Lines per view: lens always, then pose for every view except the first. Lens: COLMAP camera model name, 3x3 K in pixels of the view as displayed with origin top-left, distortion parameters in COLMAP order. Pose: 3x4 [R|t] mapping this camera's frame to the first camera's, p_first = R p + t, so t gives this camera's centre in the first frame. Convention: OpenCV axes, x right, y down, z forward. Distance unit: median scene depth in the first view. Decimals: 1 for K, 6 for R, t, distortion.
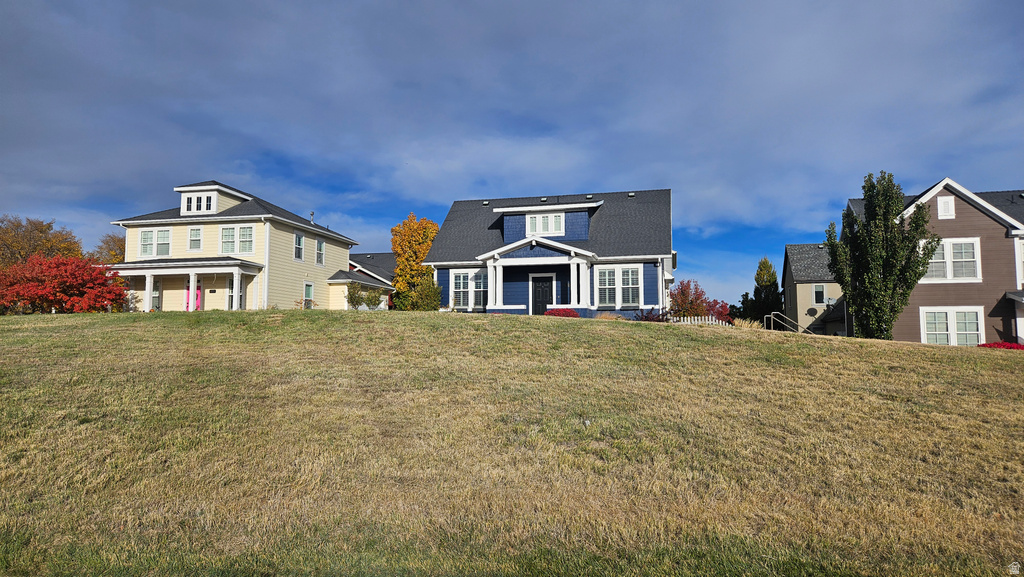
lens RADIAL K [[703.0, 0, 512.0], [0, 703.0, 288.5], [0, 0, 1]] dist [-0.001536, -0.000267]
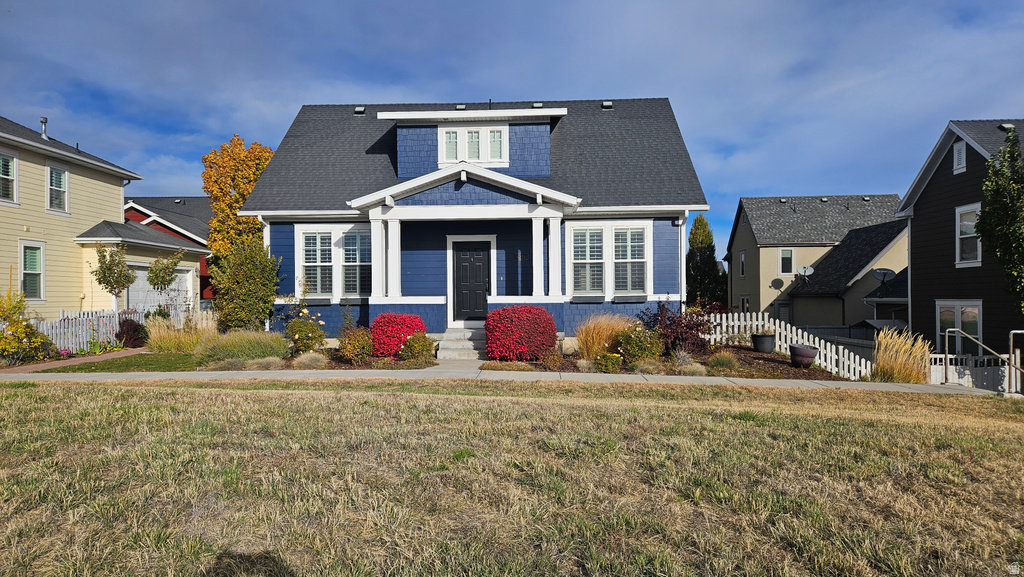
lens RADIAL K [[678.8, 0, 511.6], [0, 678.8, 306.9], [0, 0, 1]] dist [0.028329, -0.000640]
pose [[0.977239, -0.011057, 0.211854, -0.039286], [-0.009483, 0.995365, 0.095696, -0.016827], [-0.211931, -0.095527, 0.972605, 0.473088]]
